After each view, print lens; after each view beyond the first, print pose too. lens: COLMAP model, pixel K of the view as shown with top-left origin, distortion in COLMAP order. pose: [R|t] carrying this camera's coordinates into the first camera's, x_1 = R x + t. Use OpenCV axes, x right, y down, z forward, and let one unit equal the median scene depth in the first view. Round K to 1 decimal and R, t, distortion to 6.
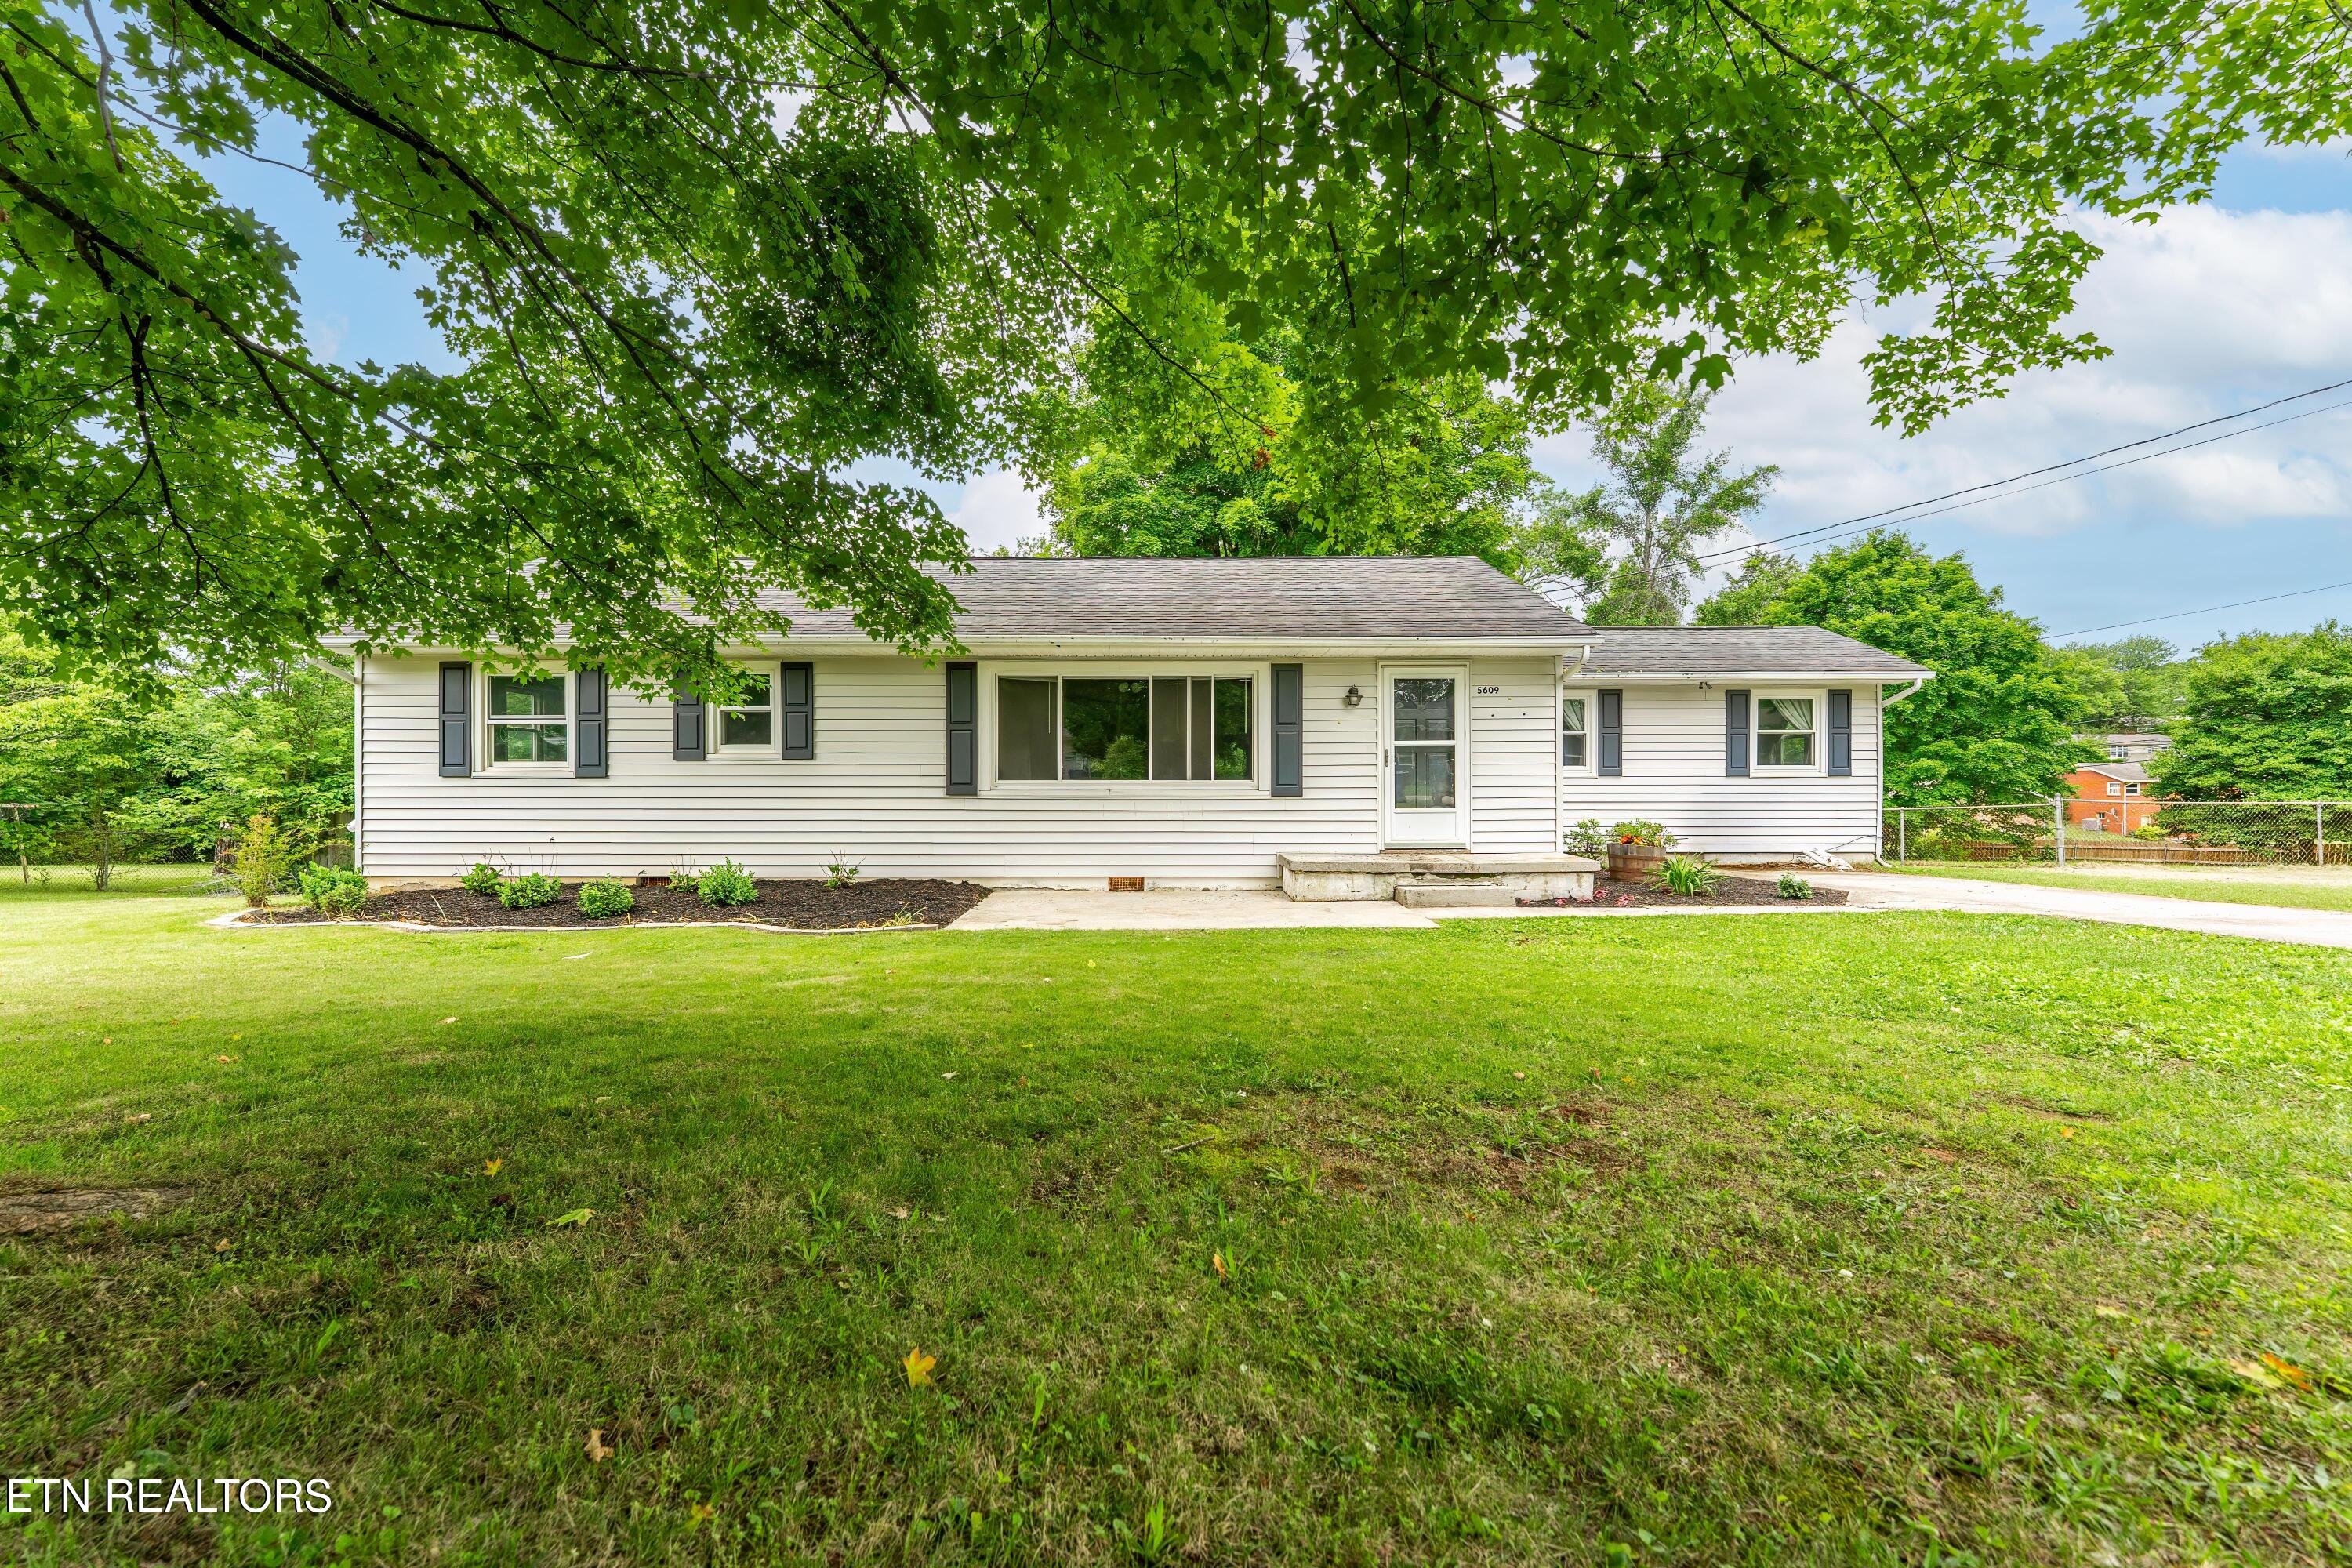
lens RADIAL K [[1006.8, 0, 1176.6], [0, 1006.8, 783.0], [0, 0, 1]] dist [0.001664, 0.000008]
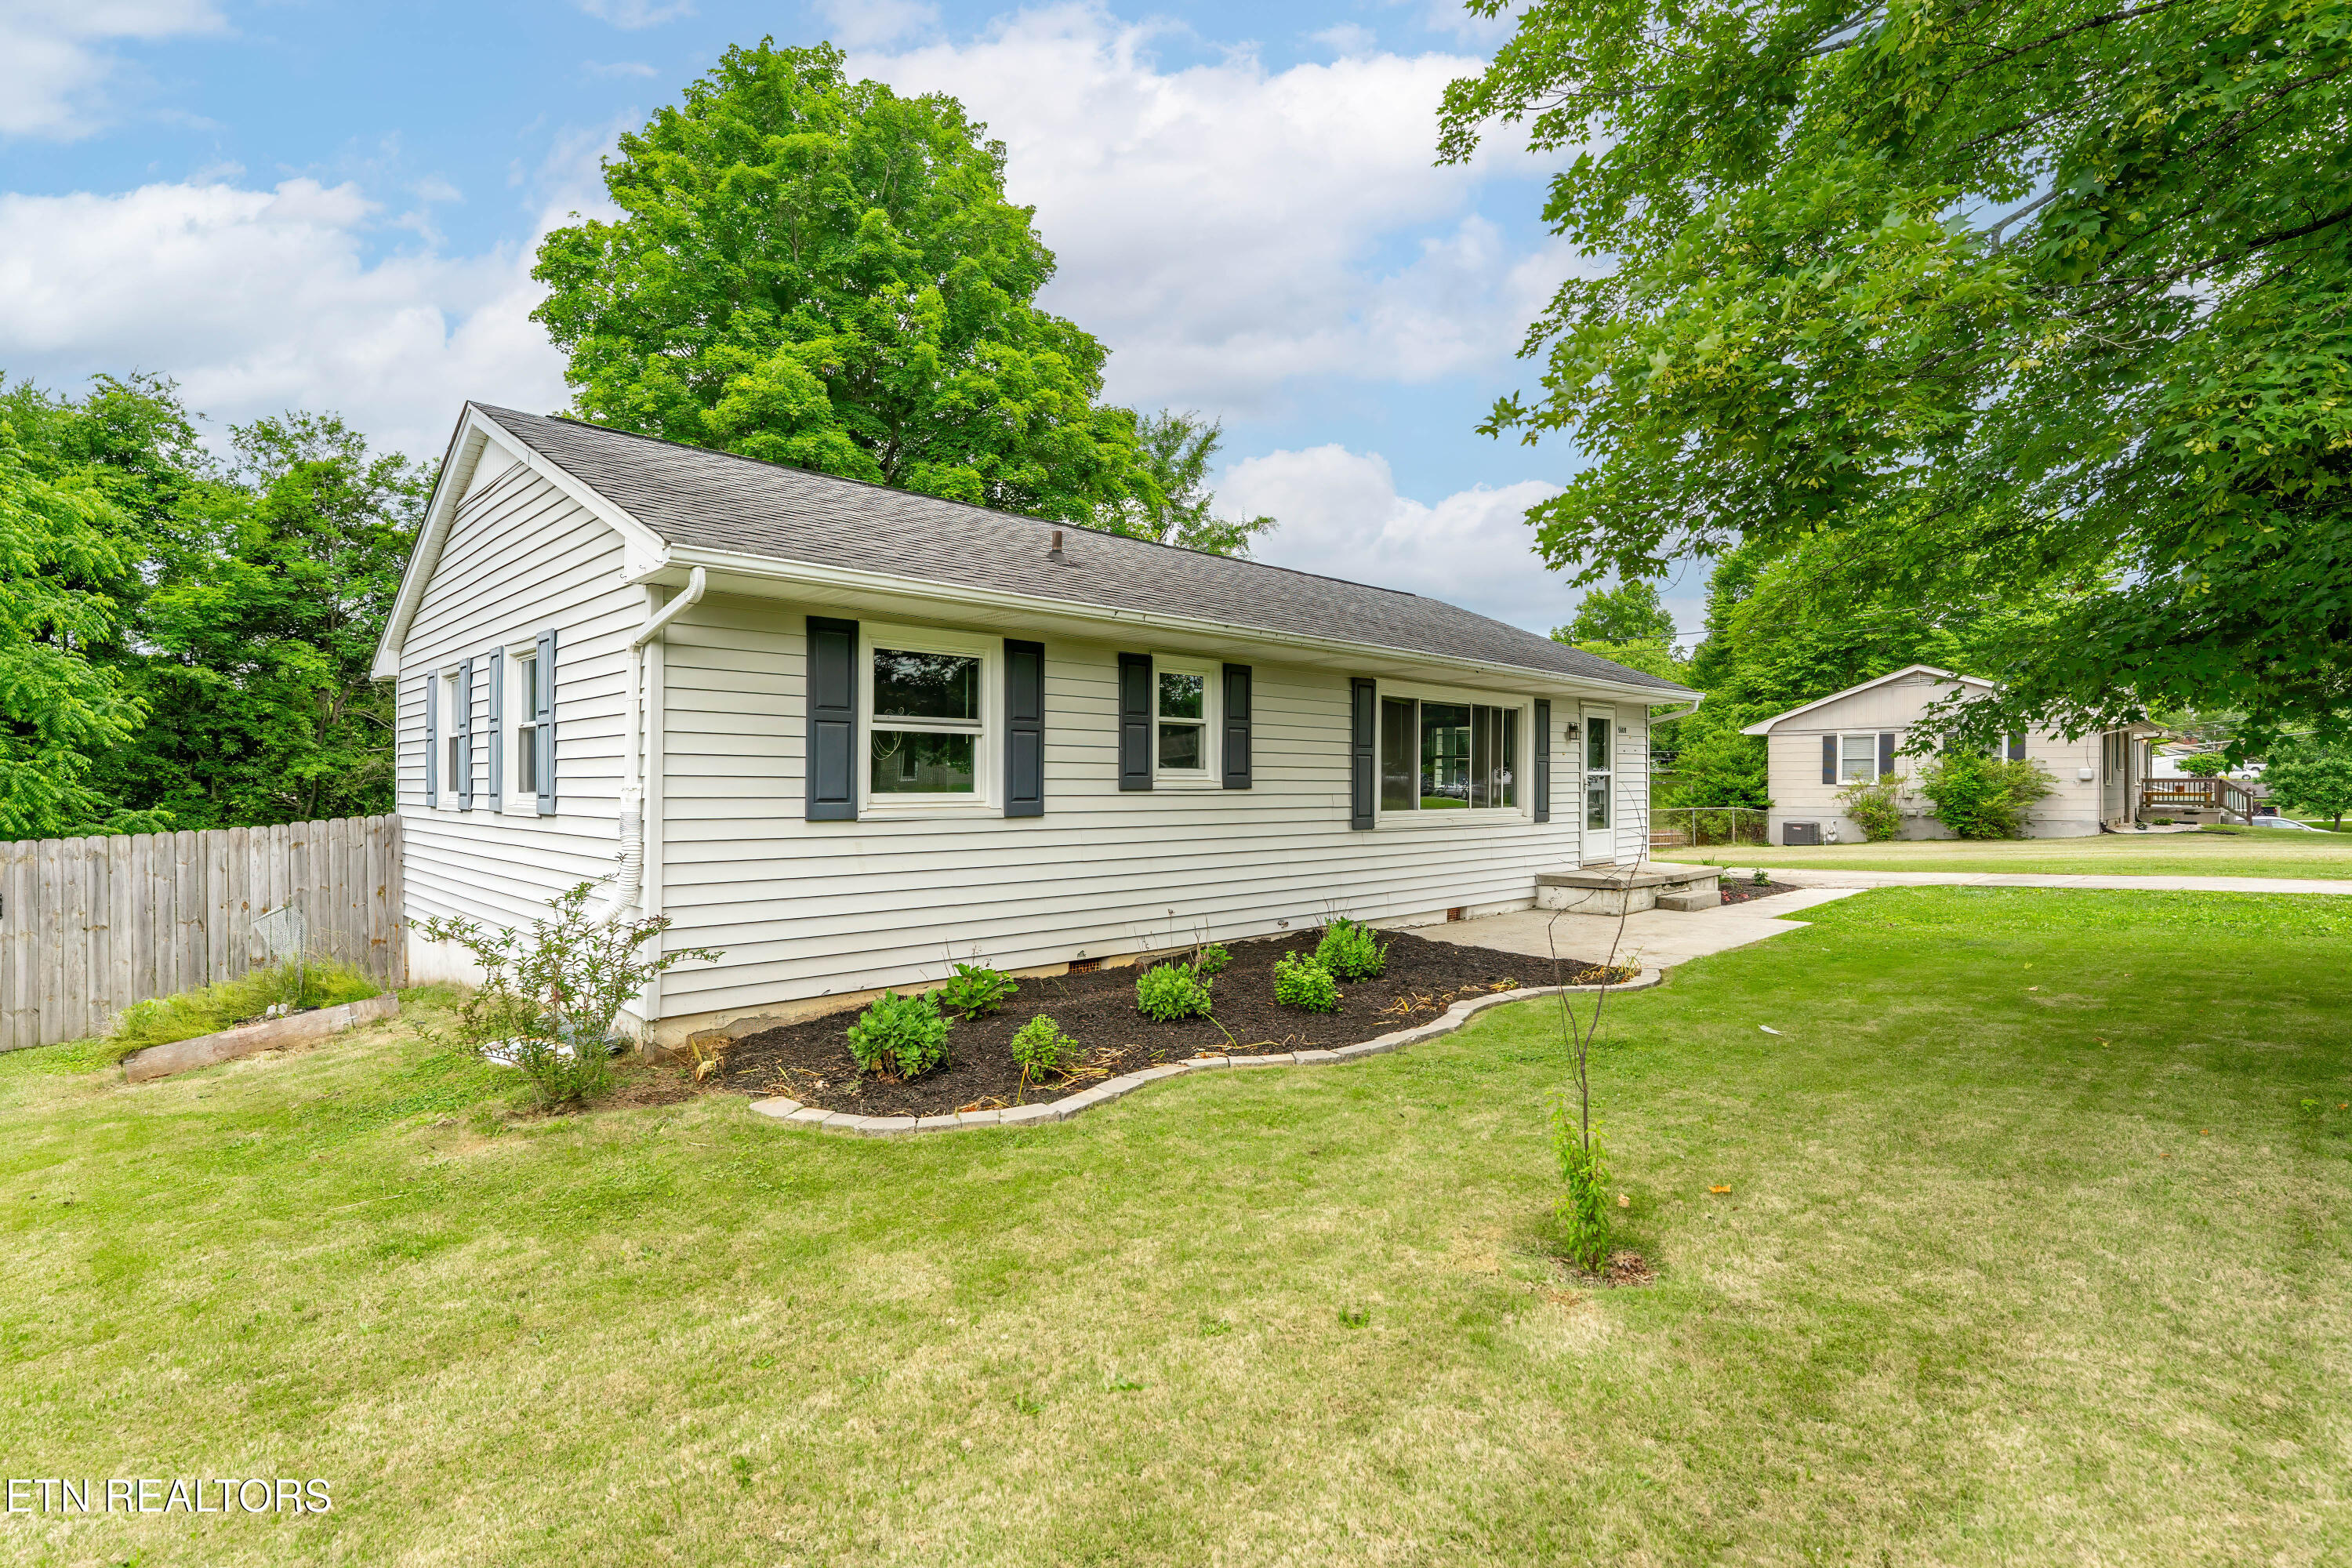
lens RADIAL K [[1111.1, 0, 1176.3], [0, 1111.1, 784.4], [0, 0, 1]] dist [0.001329, 0.000009]
pose [[0.732744, -0.000262, 0.680504, -0.985339], [0.000668, 1.000000, -0.000334, -0.025813], [-0.680504, 0.000699, 0.732744, 0.399383]]
